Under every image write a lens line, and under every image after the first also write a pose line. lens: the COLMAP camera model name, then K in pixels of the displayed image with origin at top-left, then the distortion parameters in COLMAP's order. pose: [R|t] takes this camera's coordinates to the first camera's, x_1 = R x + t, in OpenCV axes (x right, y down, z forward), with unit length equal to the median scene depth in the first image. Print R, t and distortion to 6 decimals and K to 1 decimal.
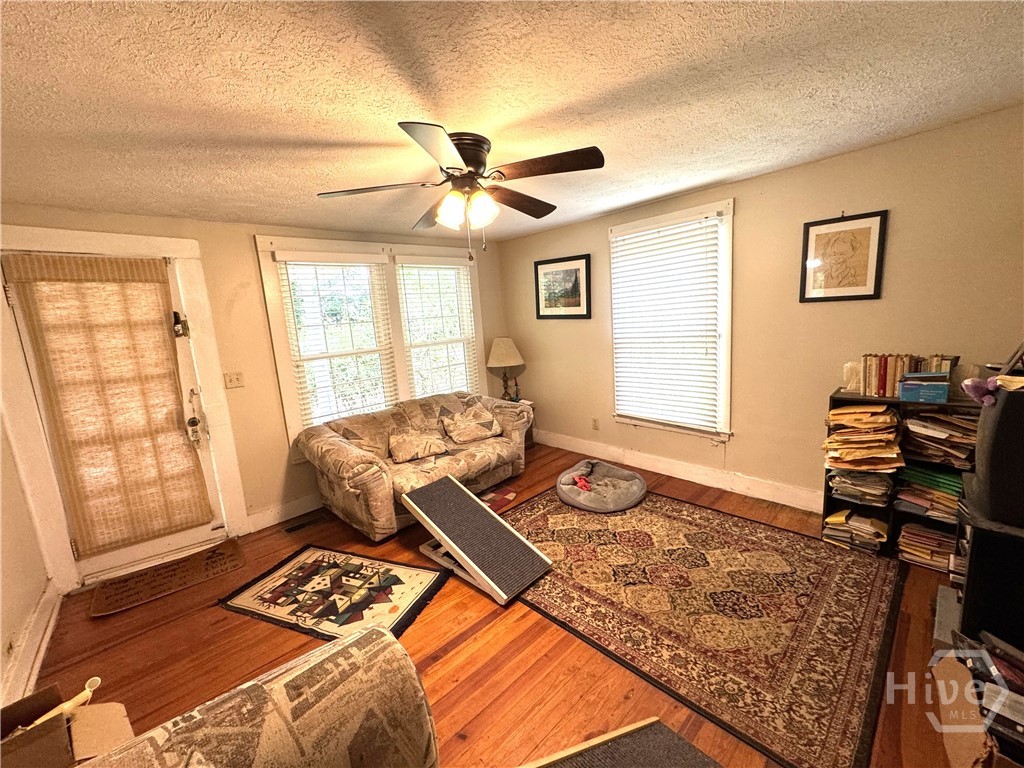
lens RADIAL K [[408.8, 0, 512.2], [0, 408.8, 381.8], [0, 0, 1]] dist [0.000032, -0.000217]
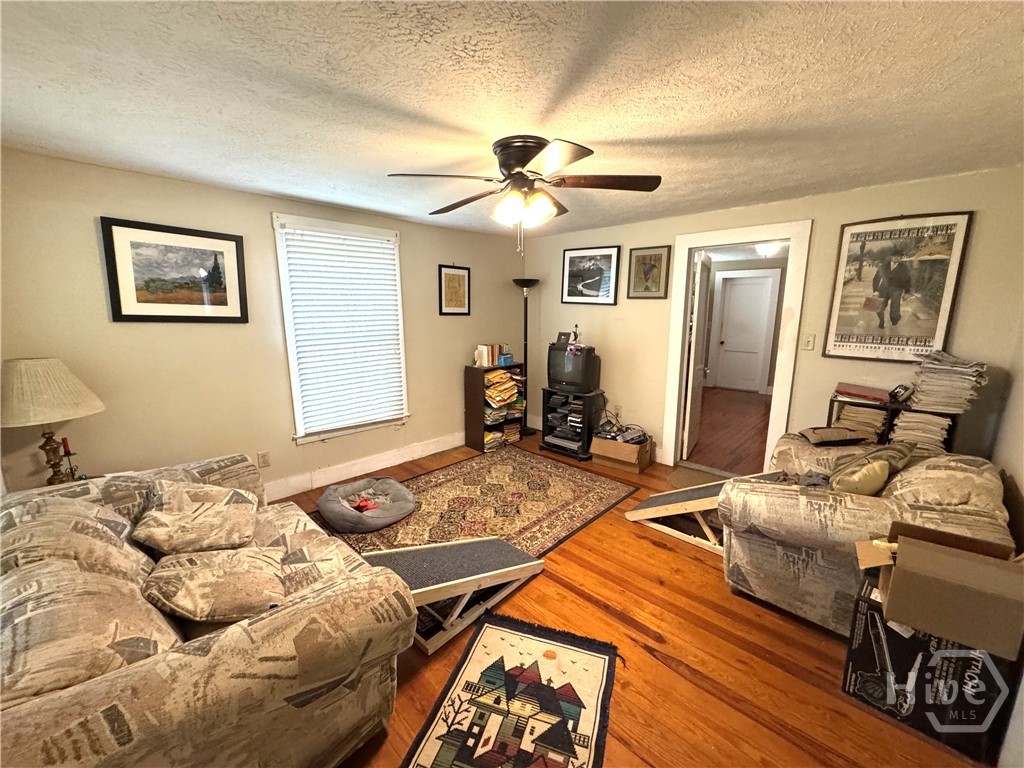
lens RADIAL K [[408.8, 0, 512.2], [0, 408.8, 381.8], [0, 0, 1]] dist [0.000032, -0.000217]
pose [[-0.045960, -0.110433, 0.992820, -0.940500], [0.161156, 0.980032, 0.116471, -0.091960], [-0.985858, 0.165352, -0.027246, 0.894775]]
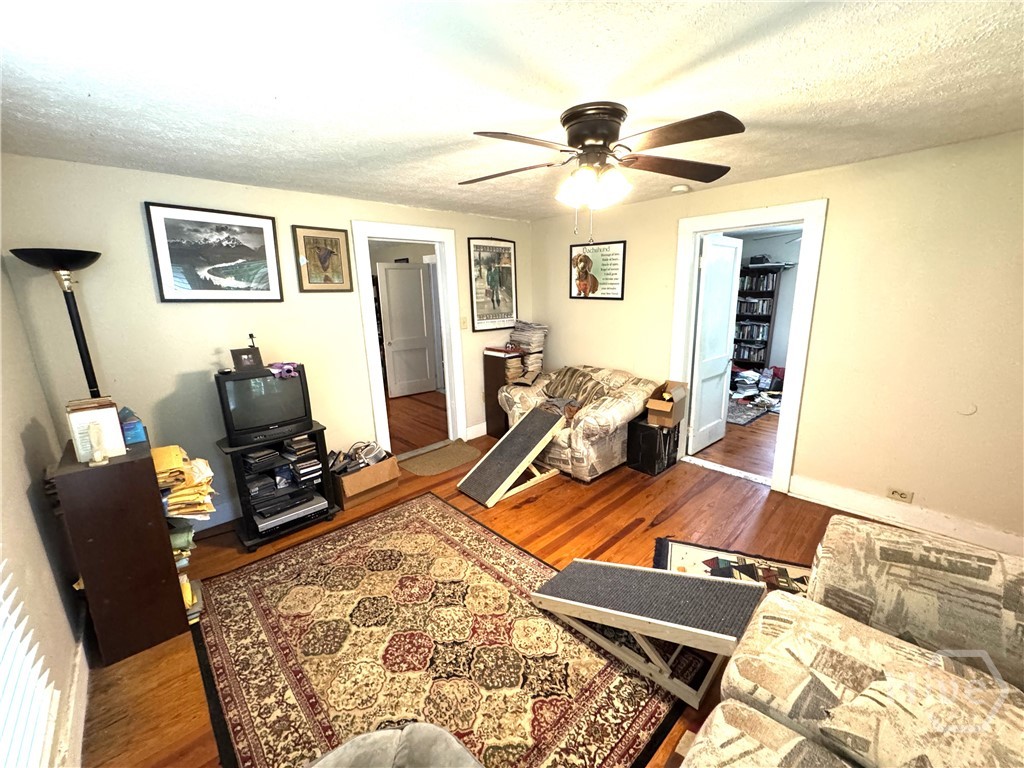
lens RADIAL K [[408.8, 0, 512.2], [0, 408.8, 381.8], [0, 0, 1]] dist [0.000032, -0.000217]
pose [[-0.994955, 0.098535, 0.018827, 0.073557], [0.098498, 0.923971, 0.369562, -0.297259], [0.019020, 0.369552, -0.929015, 1.601068]]
